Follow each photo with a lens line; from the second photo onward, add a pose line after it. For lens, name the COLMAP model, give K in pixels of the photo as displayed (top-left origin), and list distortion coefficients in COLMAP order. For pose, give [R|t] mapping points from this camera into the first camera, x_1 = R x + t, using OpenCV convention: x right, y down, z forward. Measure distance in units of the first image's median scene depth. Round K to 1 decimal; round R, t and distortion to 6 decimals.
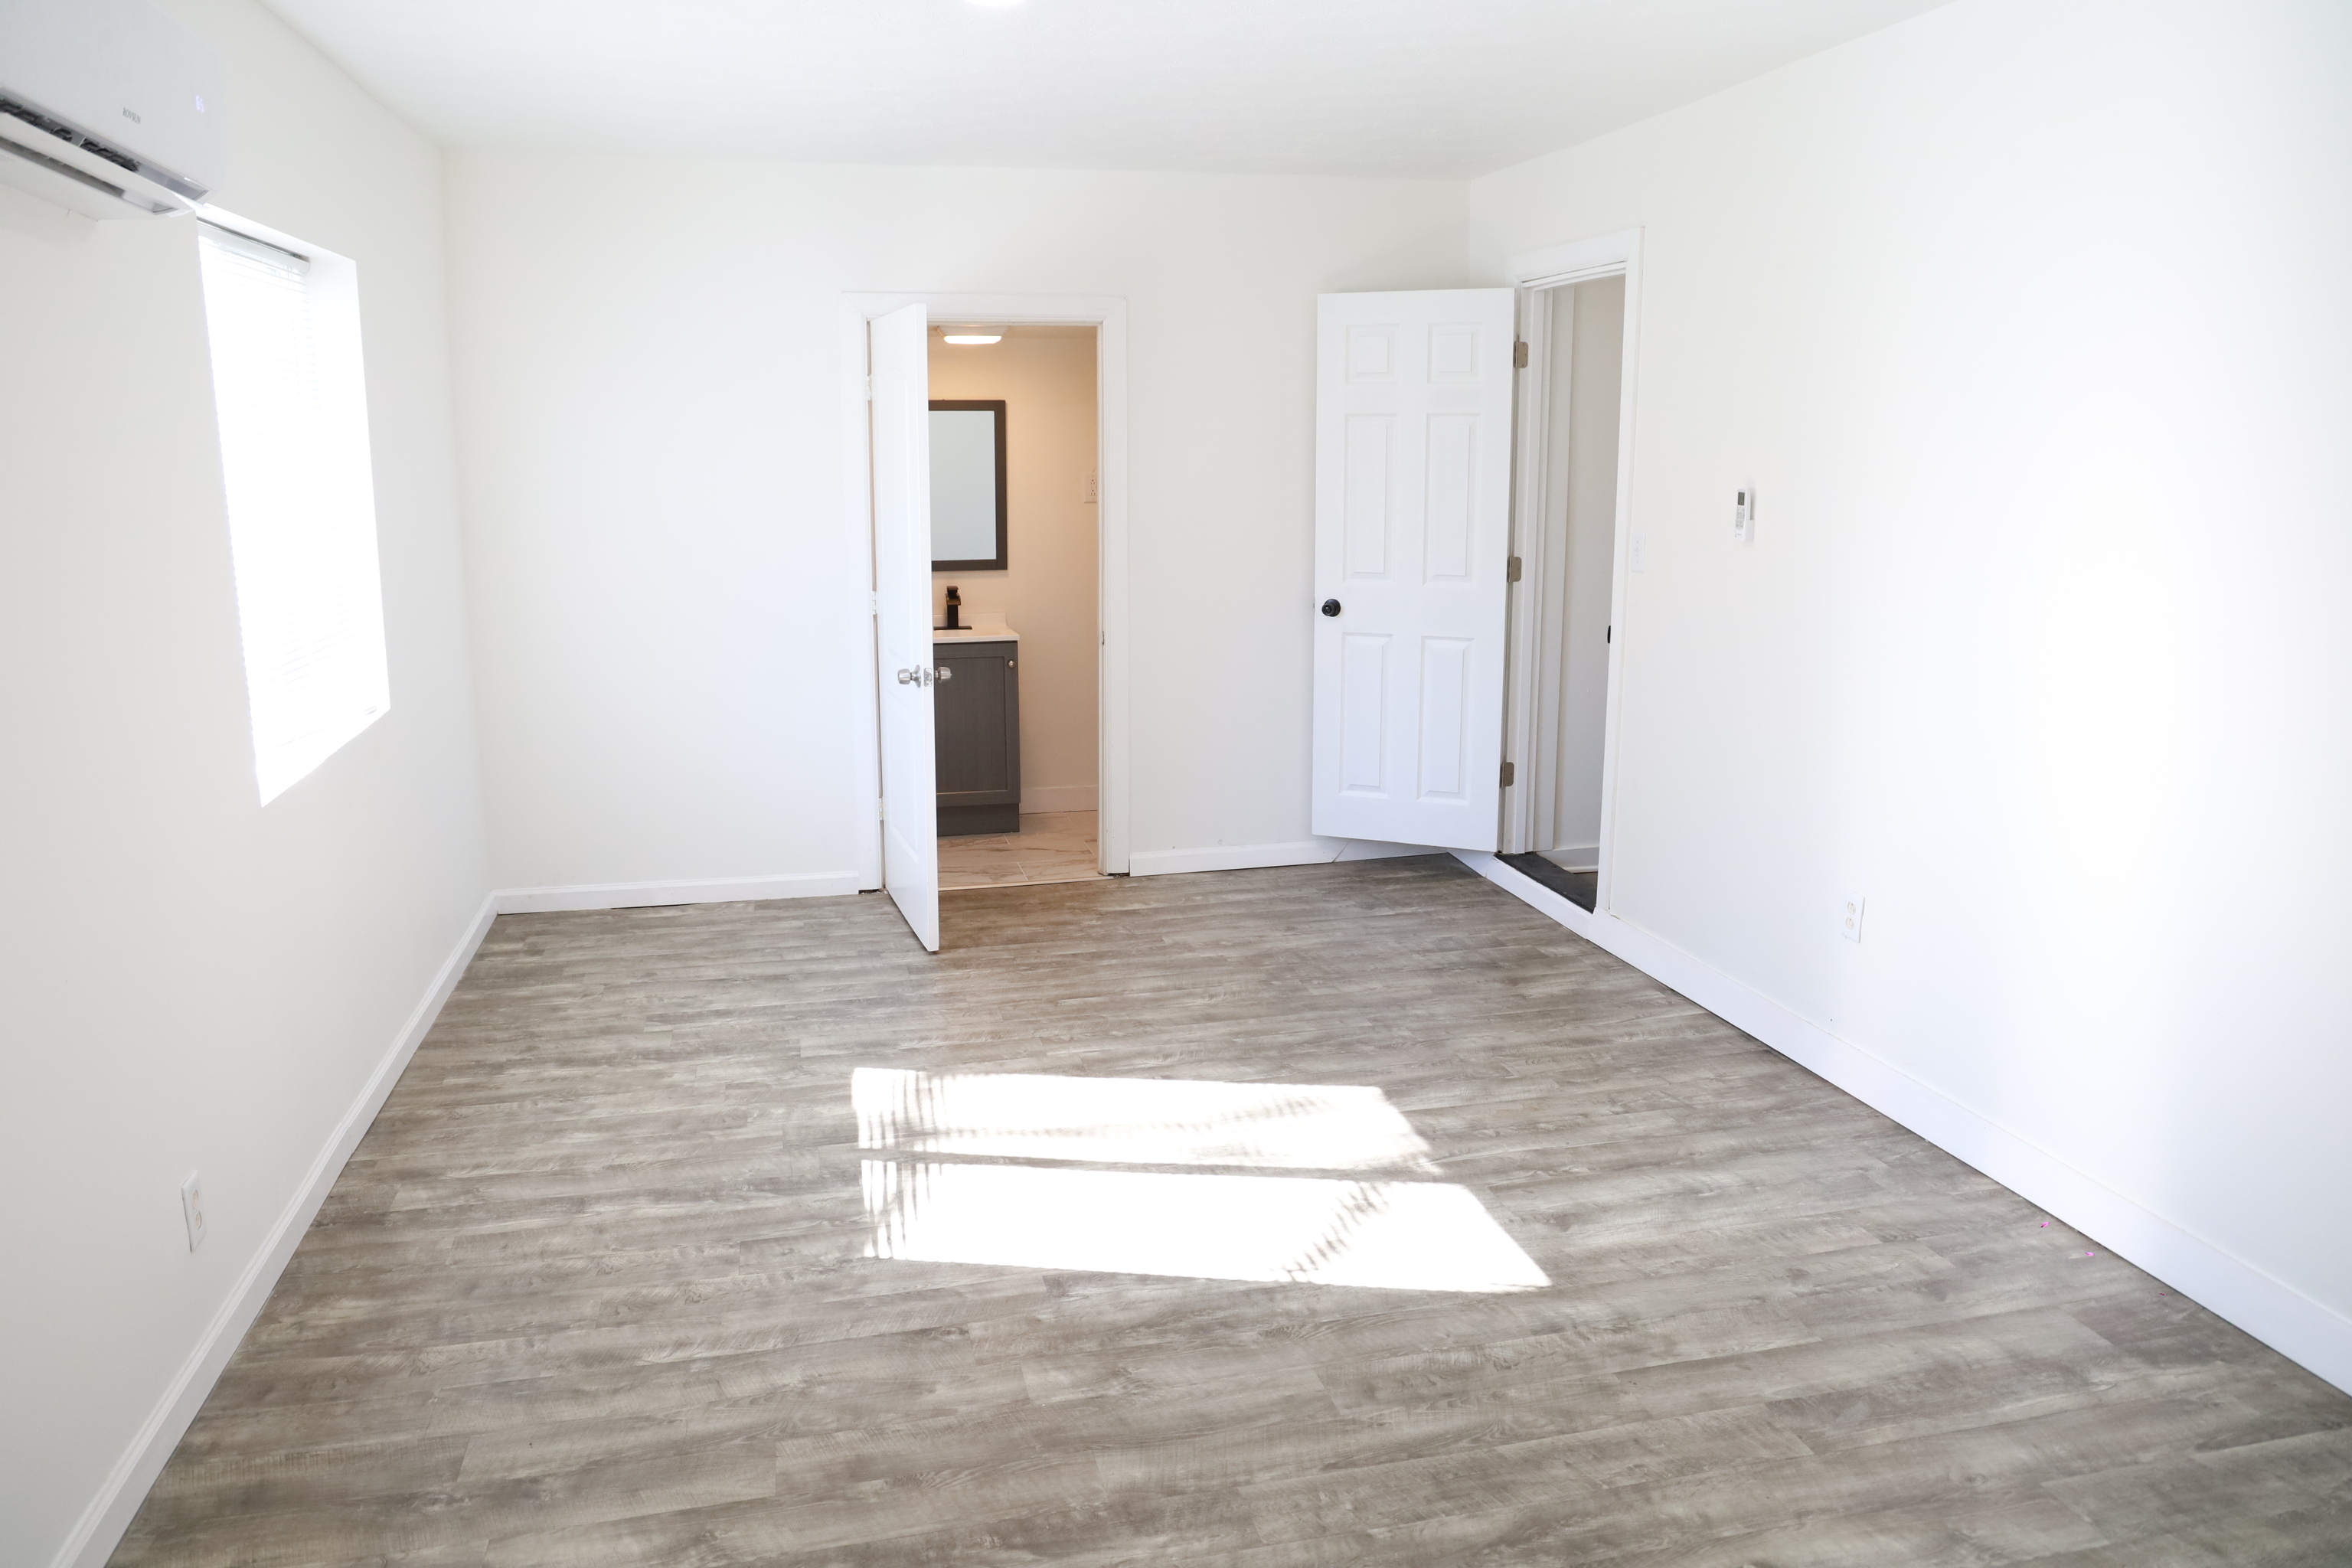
lens RADIAL K [[1617.4, 0, 1167.3], [0, 1617.4, 786.4], [0, 0, 1]] dist [-0.084813, 0.064002]
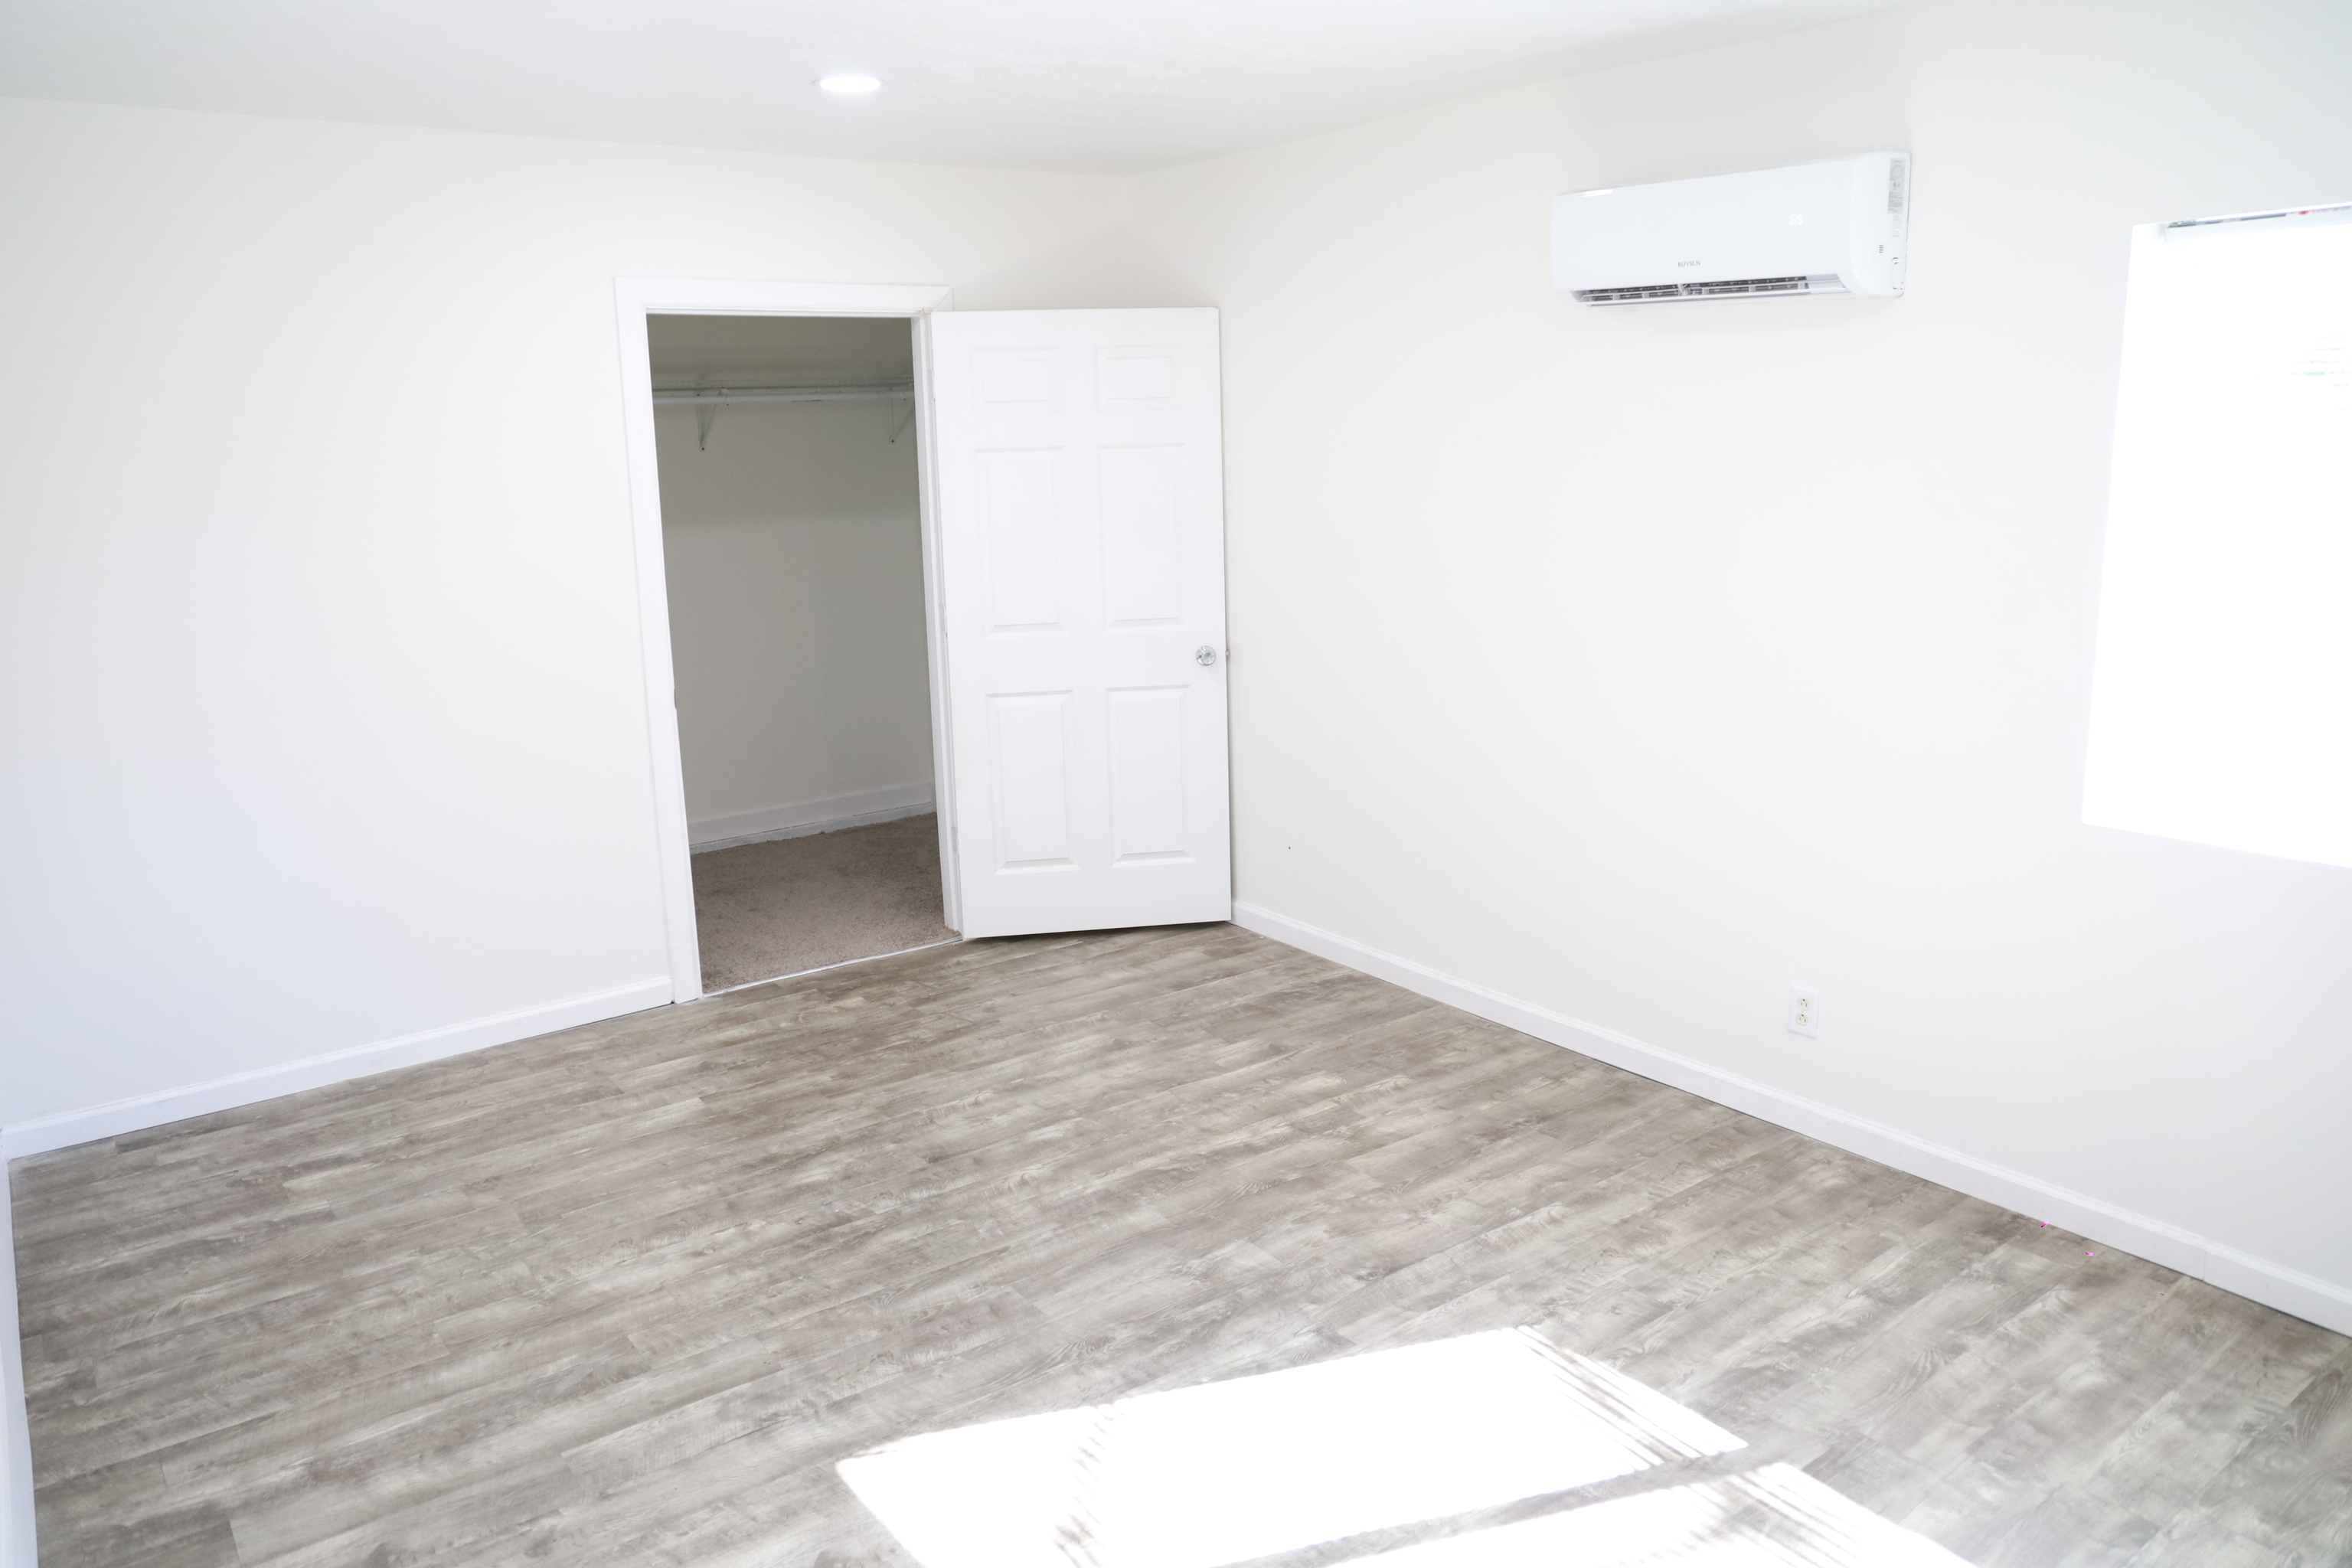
lens RADIAL K [[1617.4, 0, 1167.3], [0, 1617.4, 786.4], [0, 0, 1]] dist [-0.084813, 0.064002]
pose [[-0.914260, 0.114332, -0.388661, 0.408183], [-0.058324, 0.912214, 0.405542, -0.436878], [0.400909, 0.393439, -0.827332, 1.803946]]
